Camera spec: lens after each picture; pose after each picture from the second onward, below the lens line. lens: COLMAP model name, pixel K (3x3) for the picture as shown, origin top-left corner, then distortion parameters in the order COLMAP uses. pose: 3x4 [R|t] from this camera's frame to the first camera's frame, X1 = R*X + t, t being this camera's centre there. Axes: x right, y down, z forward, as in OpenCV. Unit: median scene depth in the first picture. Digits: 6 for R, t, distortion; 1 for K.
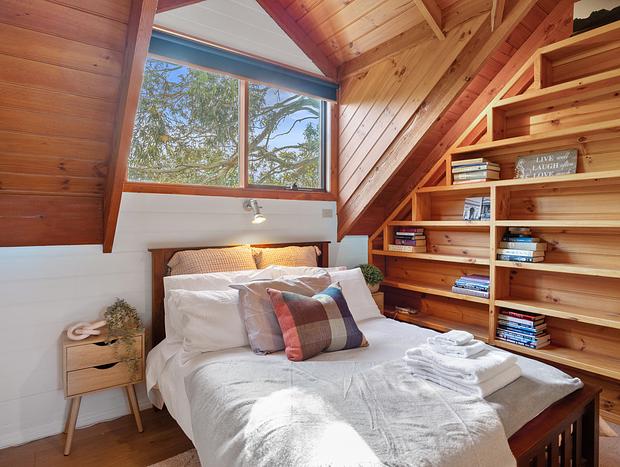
lens RADIAL K [[355.5, 0, 309.8], [0, 355.5, 235.4], [0, 0, 1]] dist [0.000261, -0.000056]
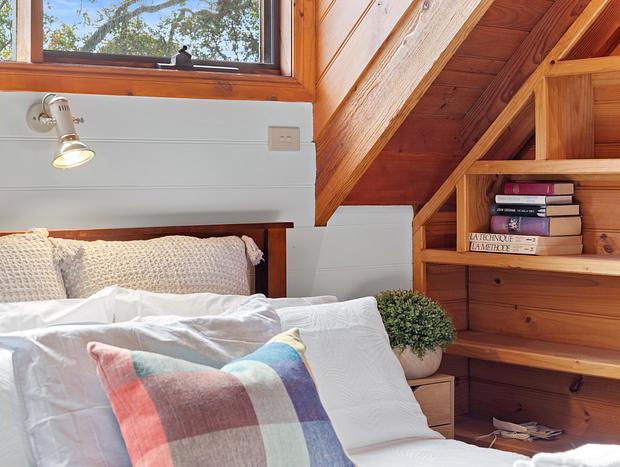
lens RADIAL K [[1212.8, 0, 310.1], [0, 1212.8, 231.6], [0, 0, 1]] dist [-0.036028, 0.000000]
pose [[0.999378, -0.005455, 0.034827, 0.036115], [0.005145, 0.999946, 0.008997, 0.015675], [-0.034874, -0.008812, 0.999353, -0.139148]]
